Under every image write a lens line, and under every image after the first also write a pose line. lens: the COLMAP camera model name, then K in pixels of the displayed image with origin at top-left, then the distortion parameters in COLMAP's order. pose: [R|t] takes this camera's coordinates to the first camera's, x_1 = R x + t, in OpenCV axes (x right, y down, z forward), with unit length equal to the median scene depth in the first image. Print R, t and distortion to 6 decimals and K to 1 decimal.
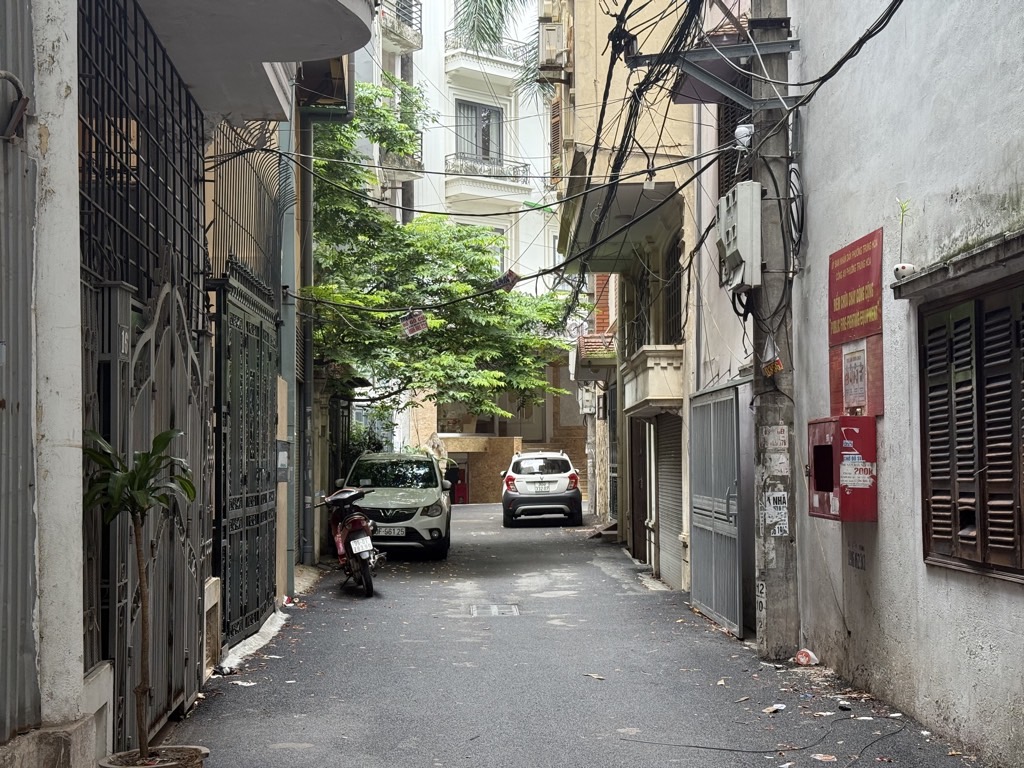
lens RADIAL K [[1440.1, 0, 512.0], [0, 1440.1, 384.0], [0, 0, 1]] dist [0.001230, -0.001363]
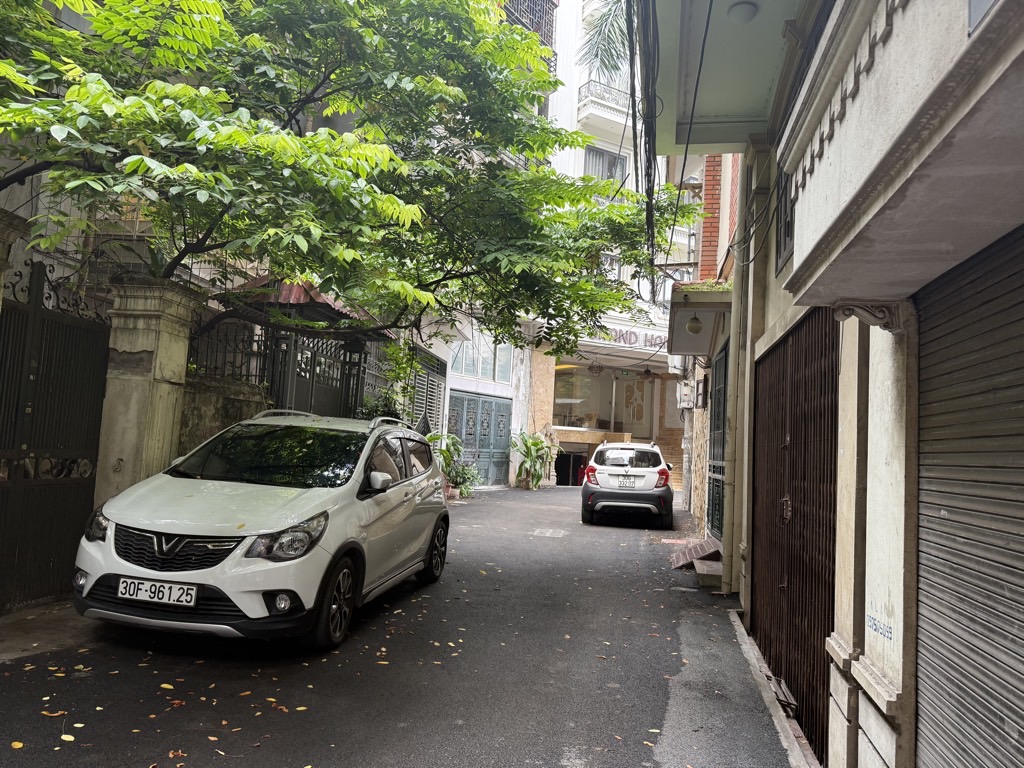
lens RADIAL K [[702.7, 0, 512.0], [0, 702.7, 384.0], [0, 0, 1]] dist [0.044039, -0.001062]
pose [[0.979346, 0.043375, -0.197486, 0.034448], [-0.051535, 0.998009, -0.036363, 0.031332], [0.195515, 0.045789, 0.979631, 0.562899]]
